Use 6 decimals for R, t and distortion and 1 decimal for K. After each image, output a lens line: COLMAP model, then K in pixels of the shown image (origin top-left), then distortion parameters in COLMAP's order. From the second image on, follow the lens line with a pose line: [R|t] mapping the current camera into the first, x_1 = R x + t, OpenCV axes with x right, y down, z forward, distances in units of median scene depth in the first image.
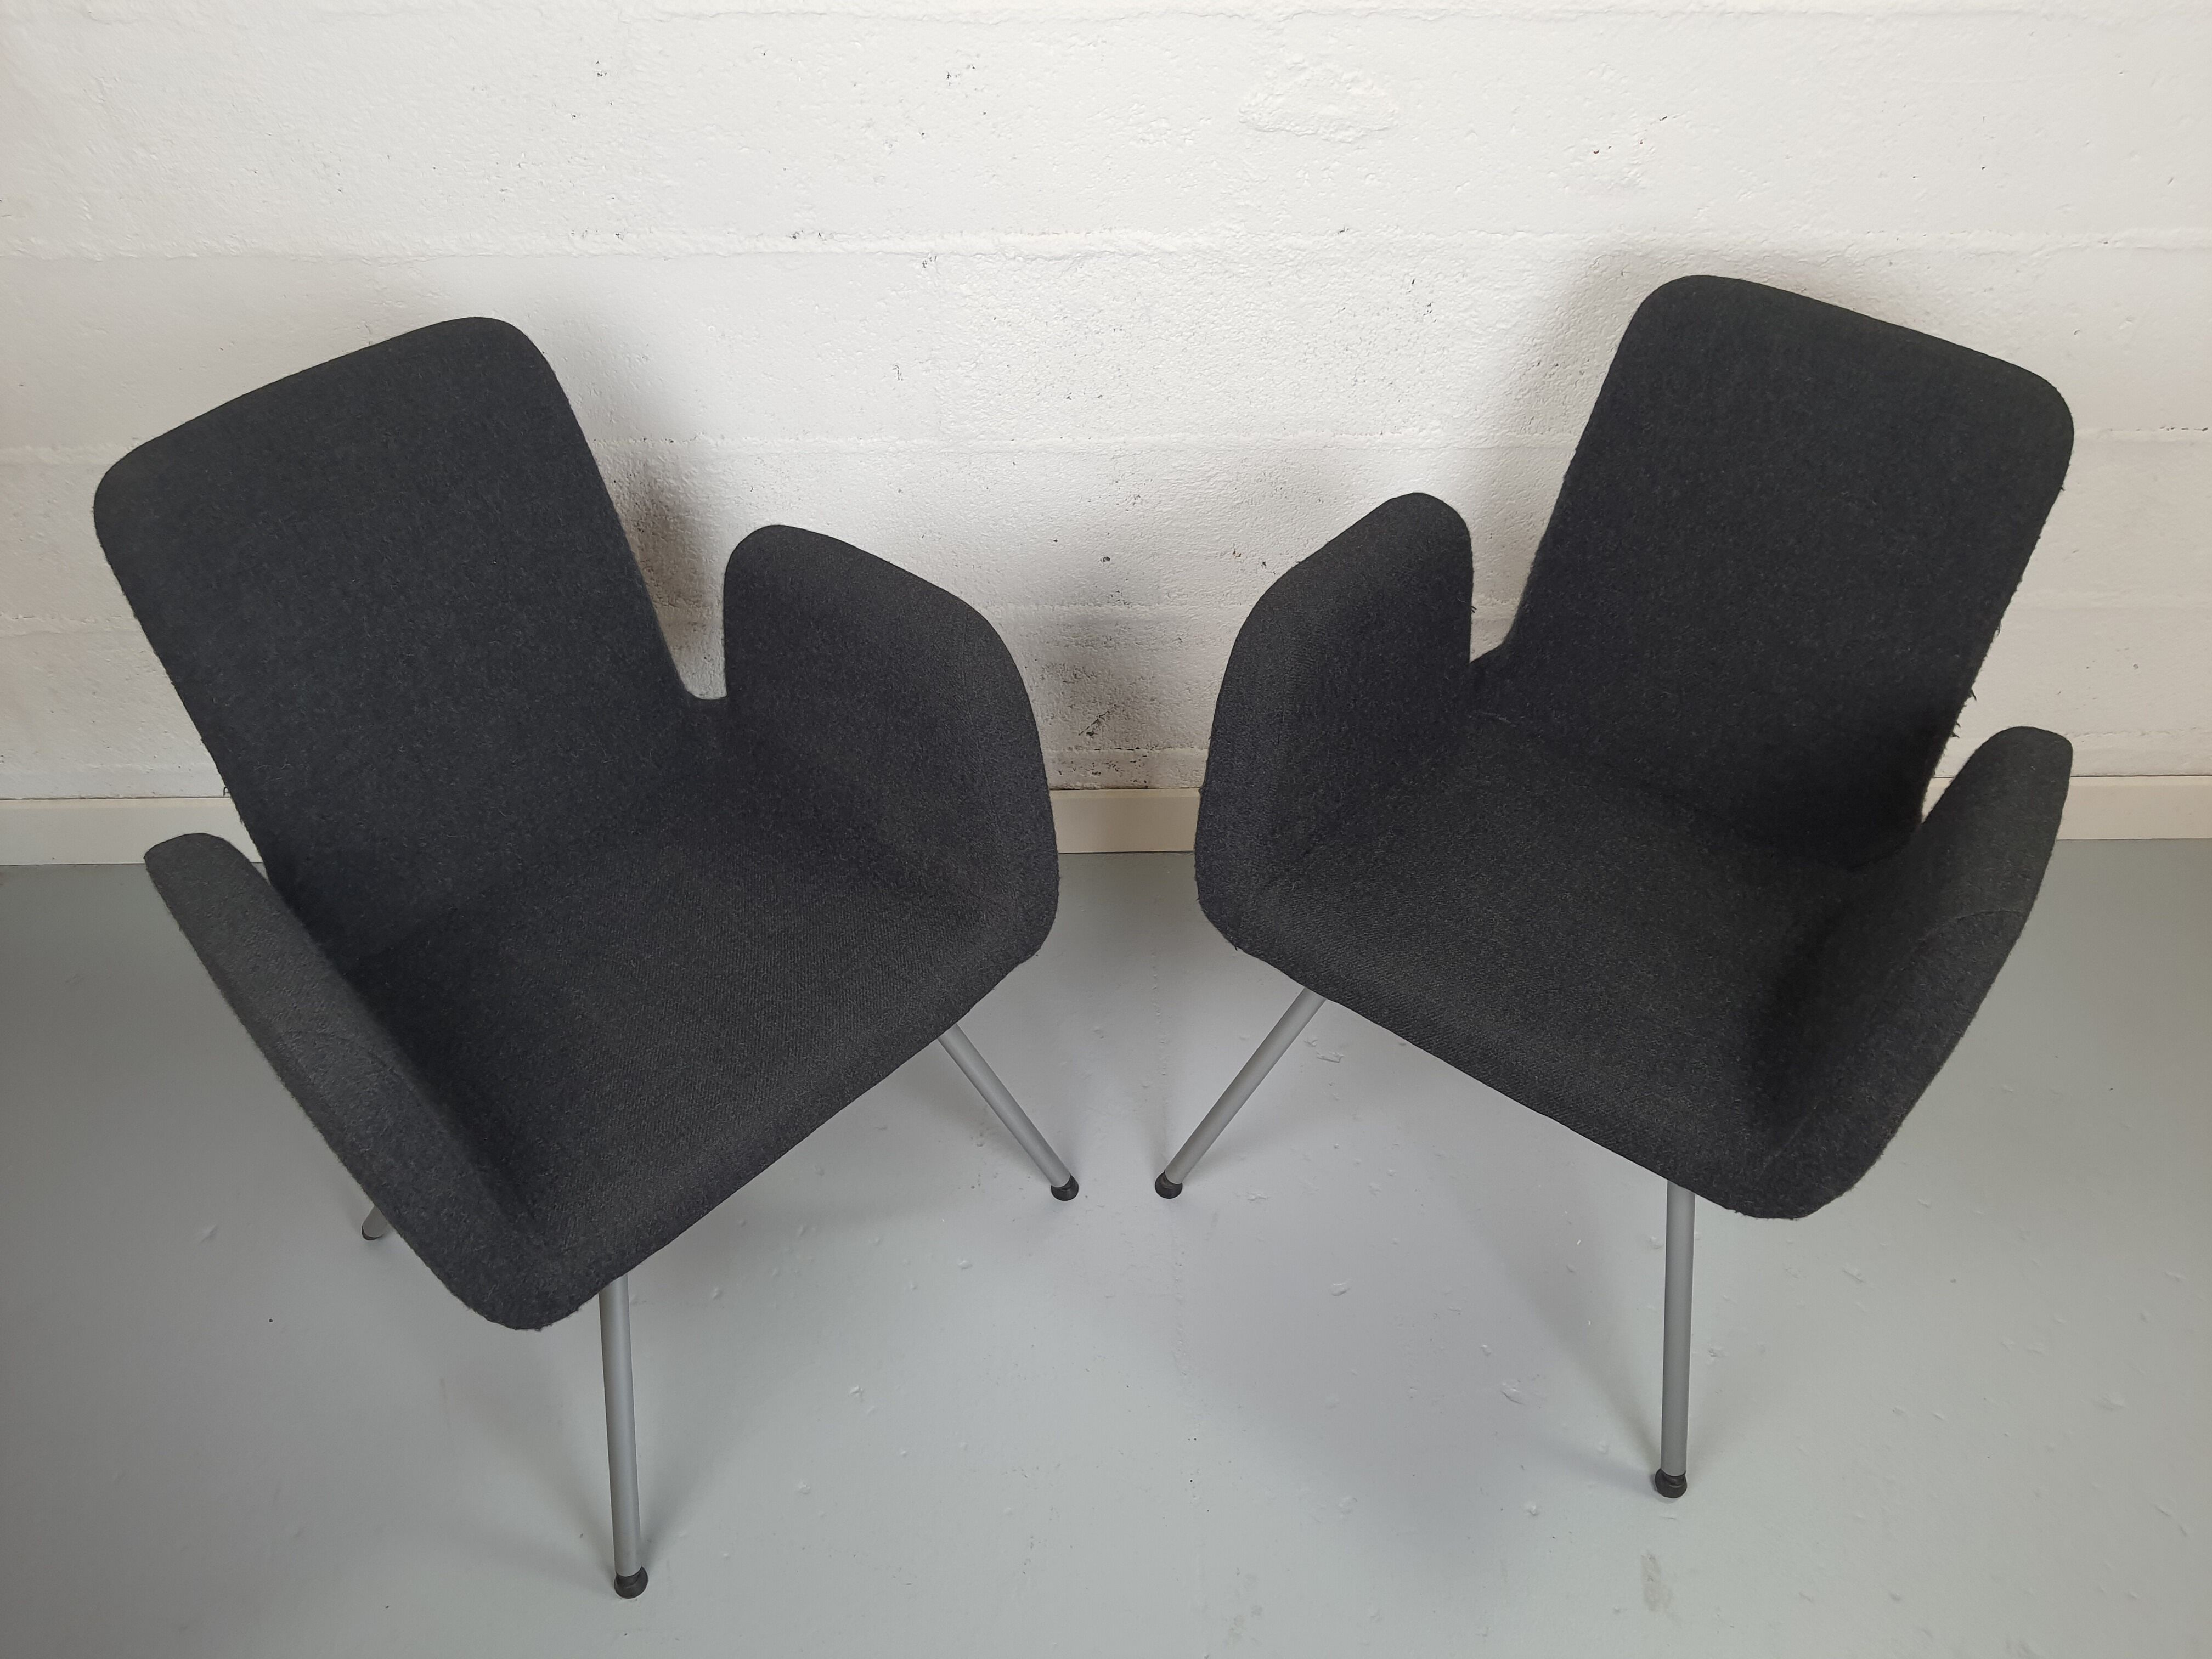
lens RADIAL K [[1756.4, 0, 1103.1], [0, 1756.4, 868.8], [0, 0, 1]] dist [0.044711, -0.082161]
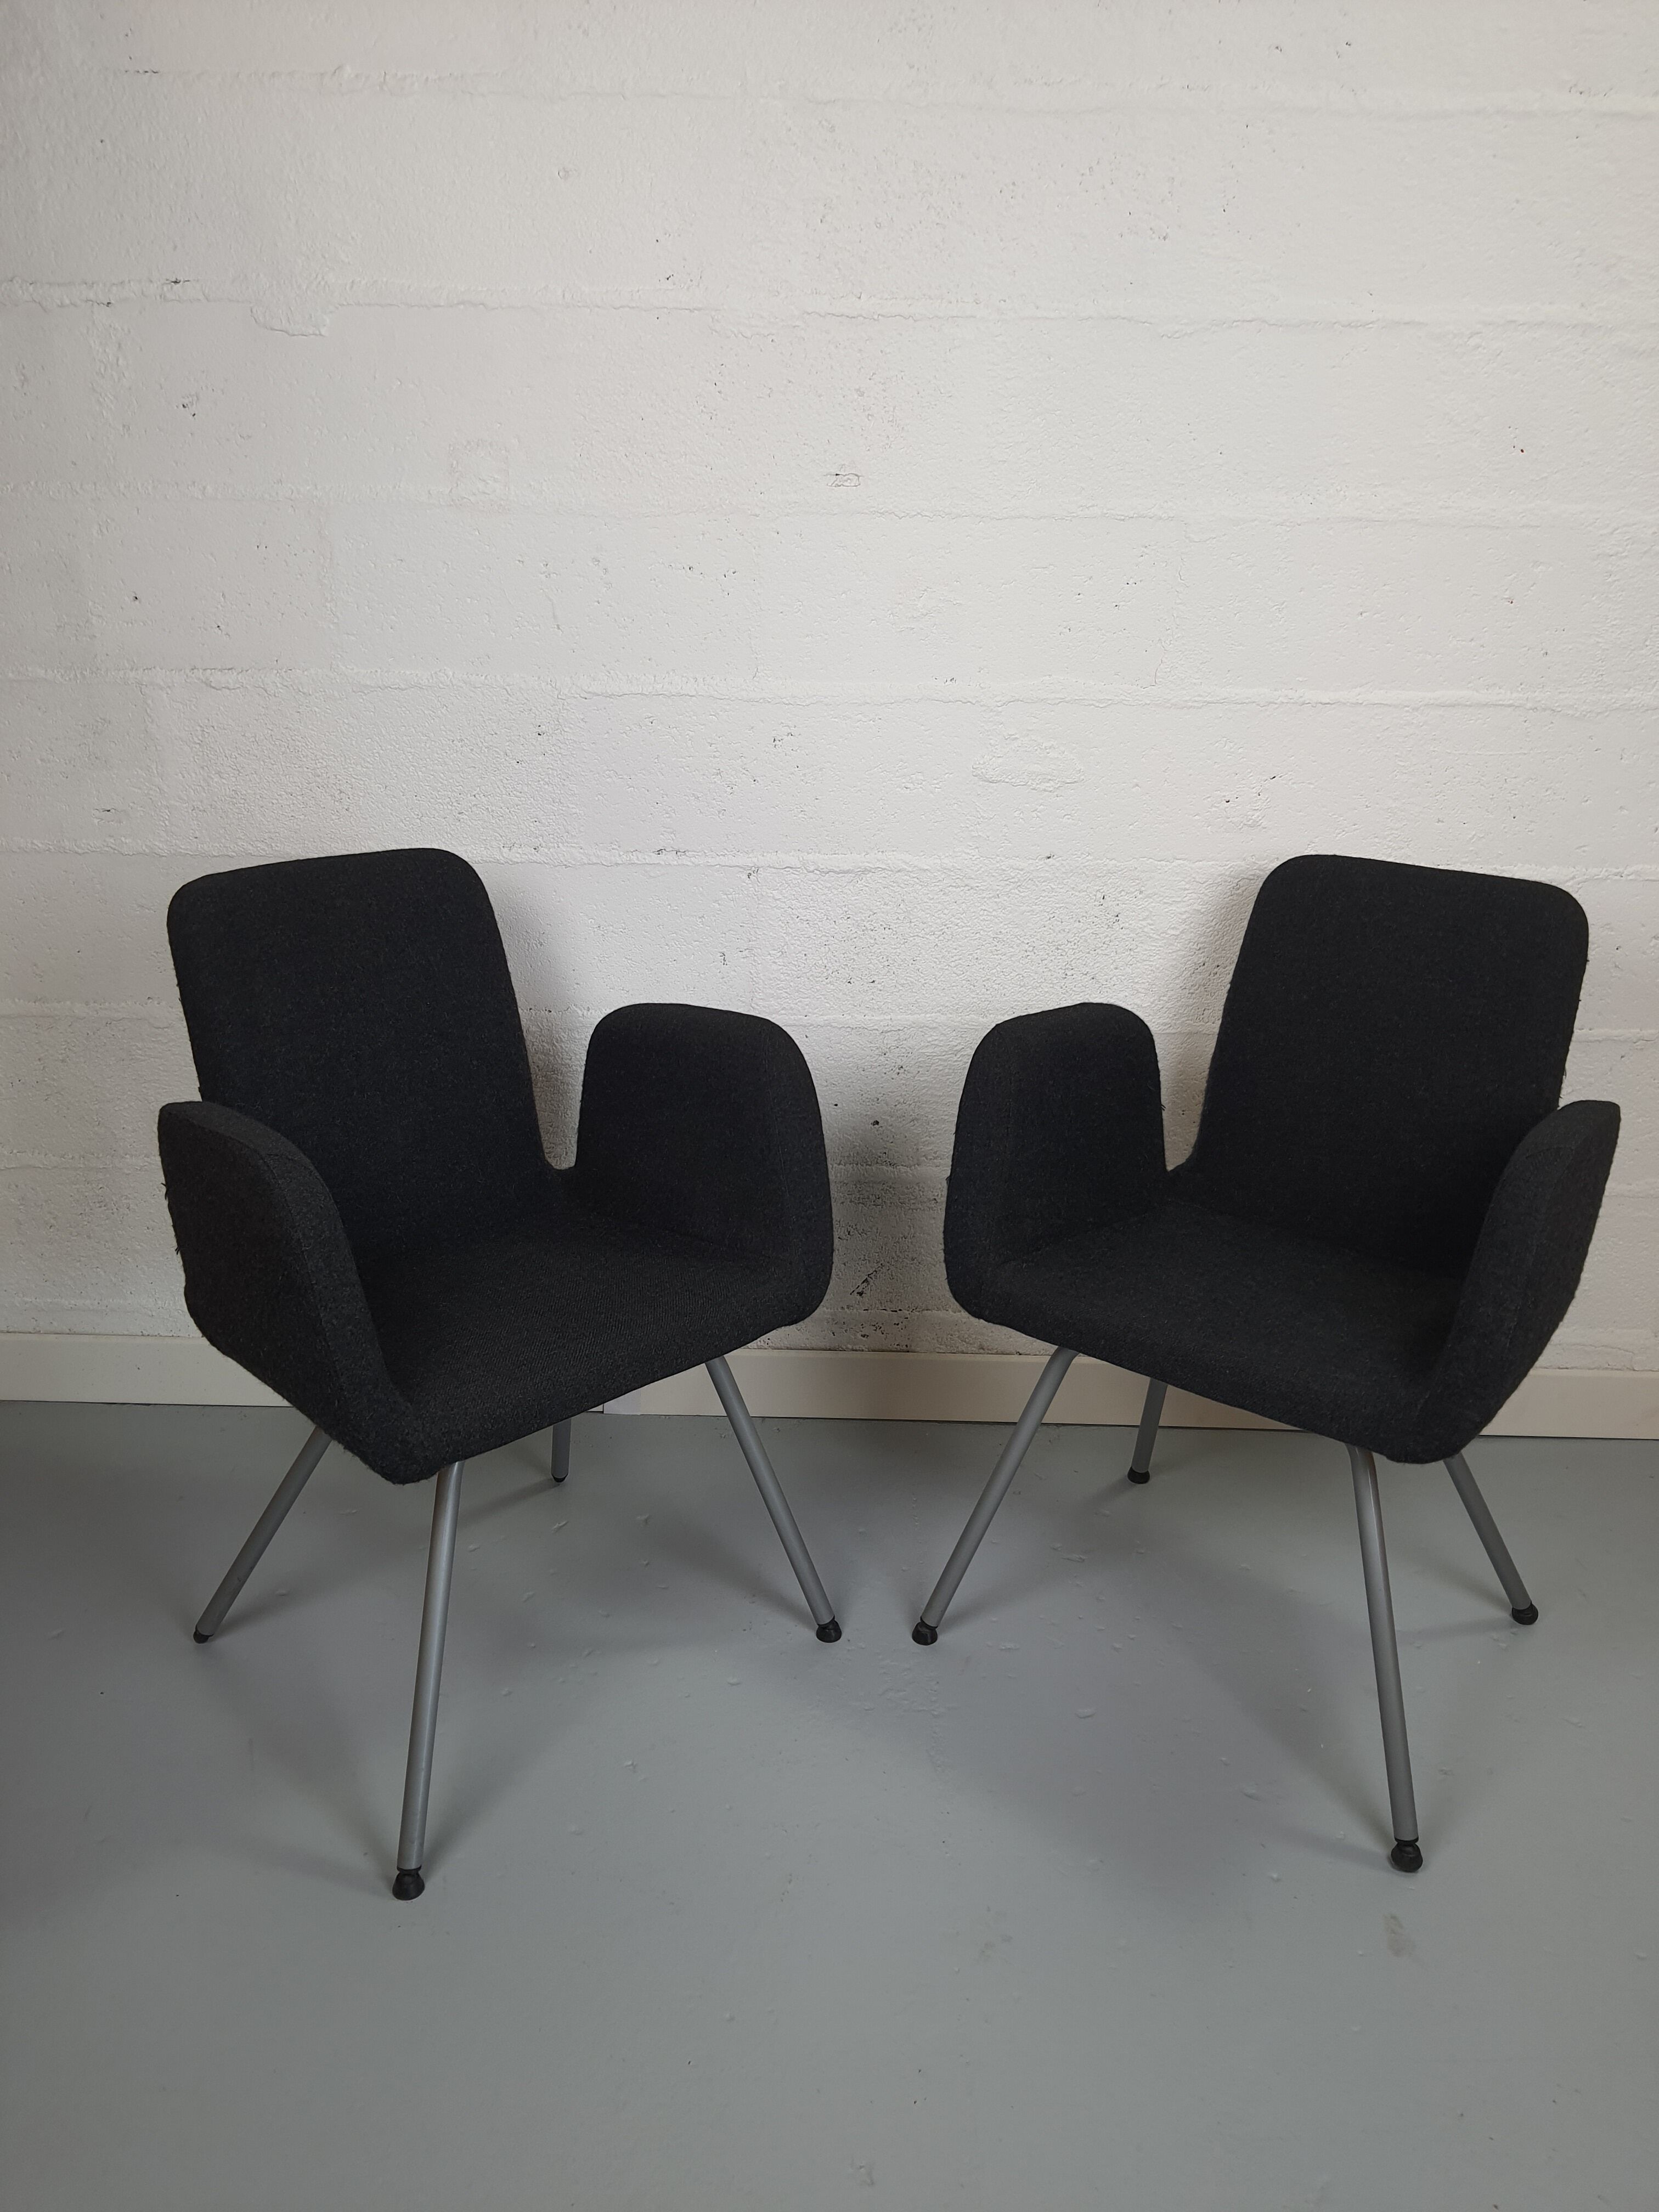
lens RADIAL K [[1745.4, 0, 806.7], [0, 1745.4, 1076.5], [0, 0, 1]] dist [0.145546, -0.373283]
pose [[0.998911, 0.015673, -0.043942, 0.007947], [-0.034666, 0.879691, -0.474280, 0.457622], [0.031221, 0.475287, 0.879277, -0.142412]]
